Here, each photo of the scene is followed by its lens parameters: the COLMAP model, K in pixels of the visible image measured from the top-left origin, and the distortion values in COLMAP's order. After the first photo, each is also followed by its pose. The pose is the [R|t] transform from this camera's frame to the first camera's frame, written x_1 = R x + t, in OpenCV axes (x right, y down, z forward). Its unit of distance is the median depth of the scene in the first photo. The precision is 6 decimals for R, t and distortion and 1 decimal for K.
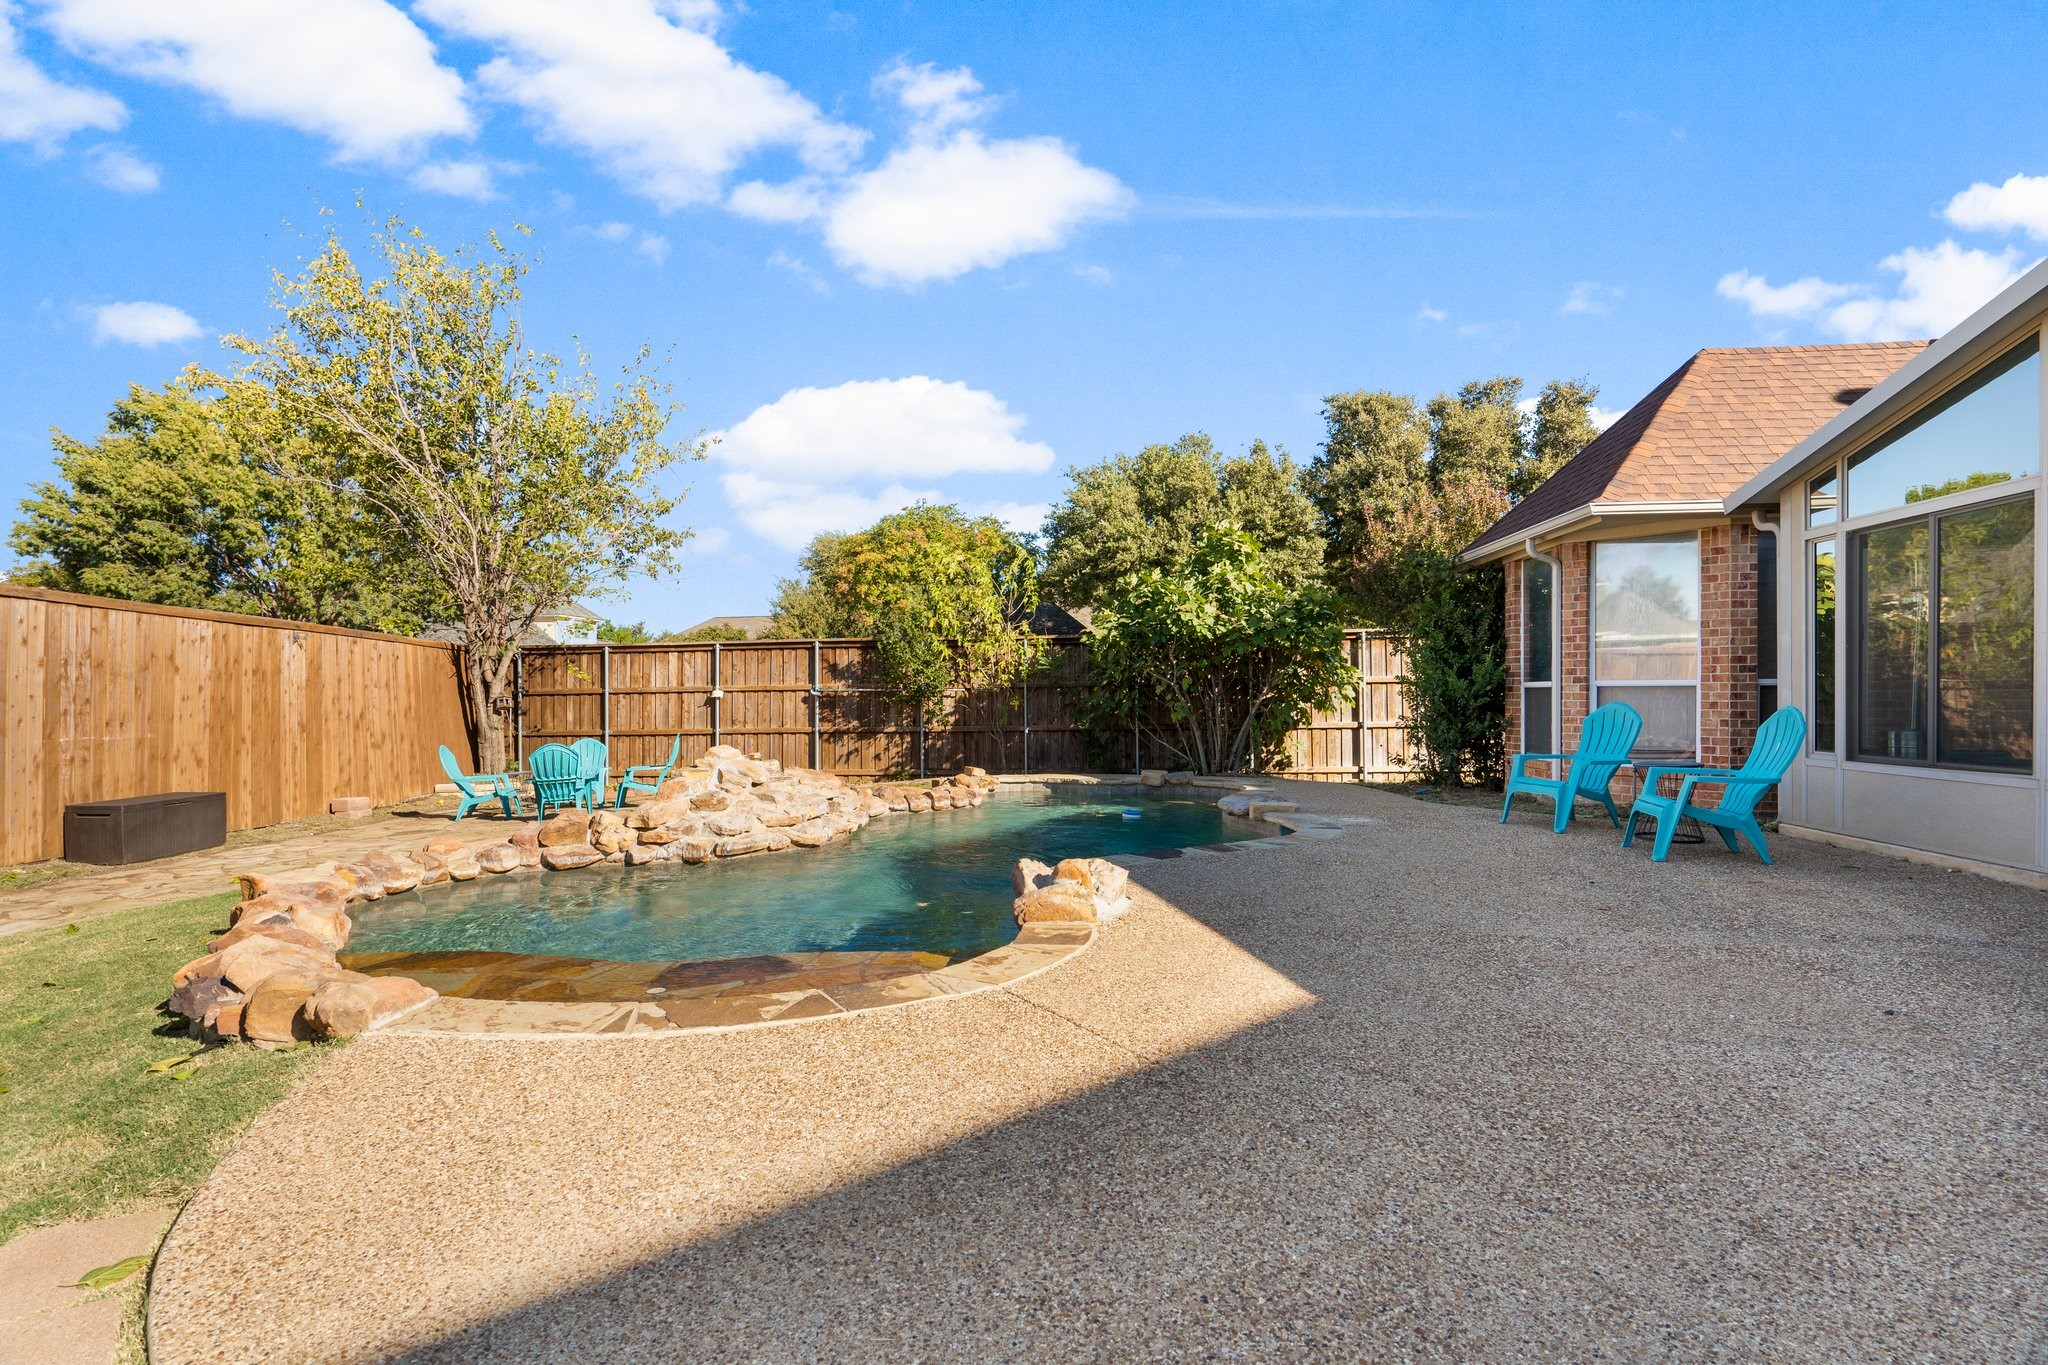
lens RADIAL K [[917.5, 0, 985.7], [0, 917.5, 709.6], [0, 0, 1]] dist [-0.002230, 0.000040]
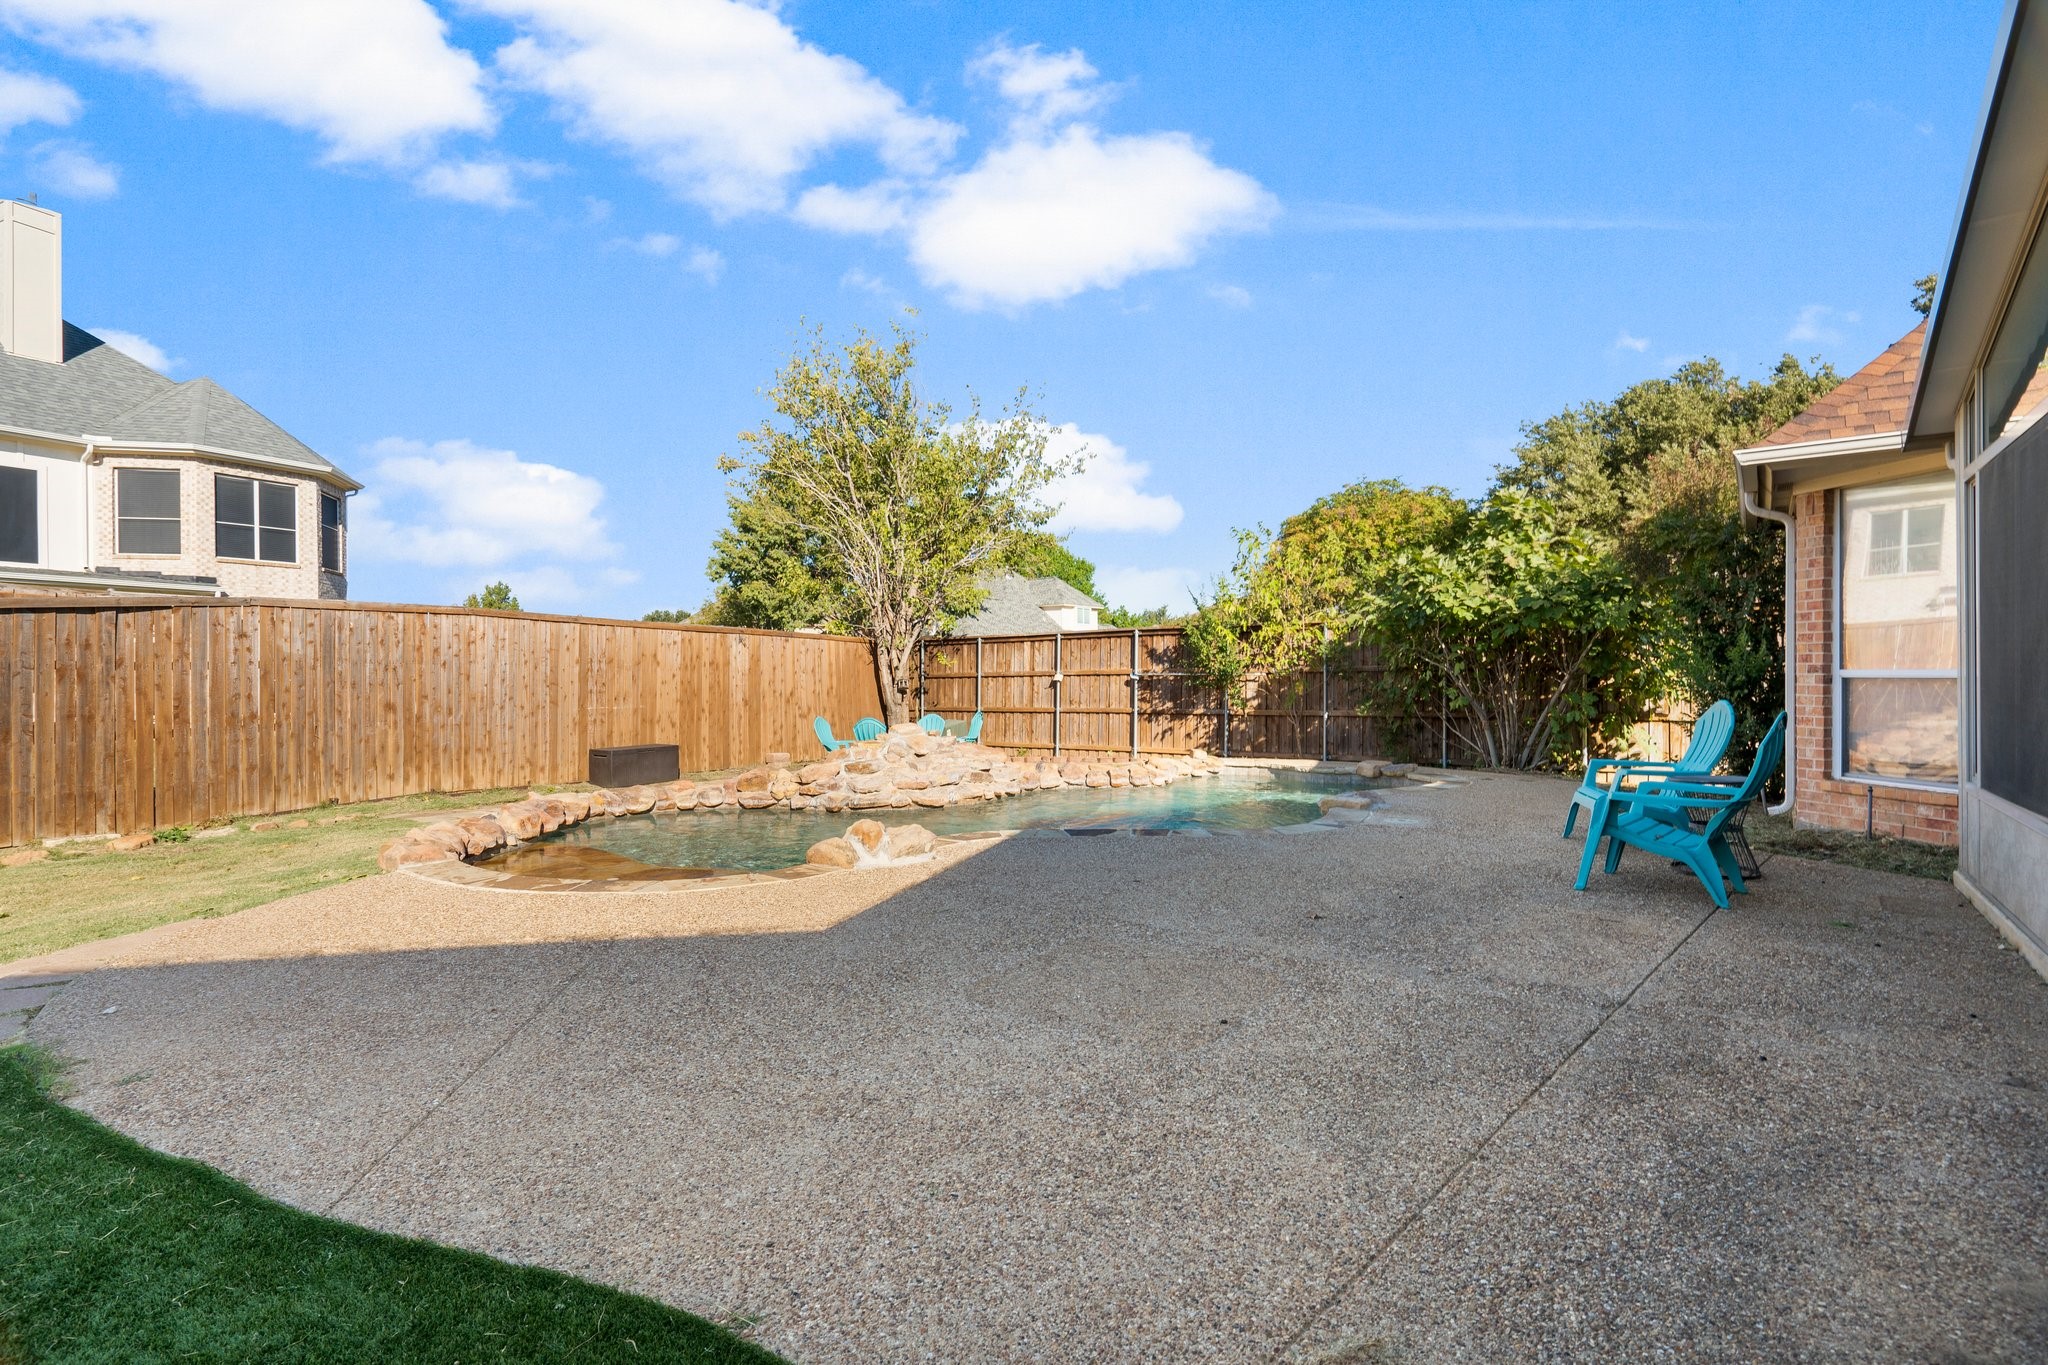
lens RADIAL K [[891.9, 0, 1024.0], [0, 891.9, 682.5], [0, 0, 1]] dist [0.001343, 0.000205]
pose [[0.870729, 0.004685, -0.491741, 0.283649], [-0.006997, 0.999971, -0.002863, -0.009126], [0.491713, 0.005933, 0.870737, 0.005334]]
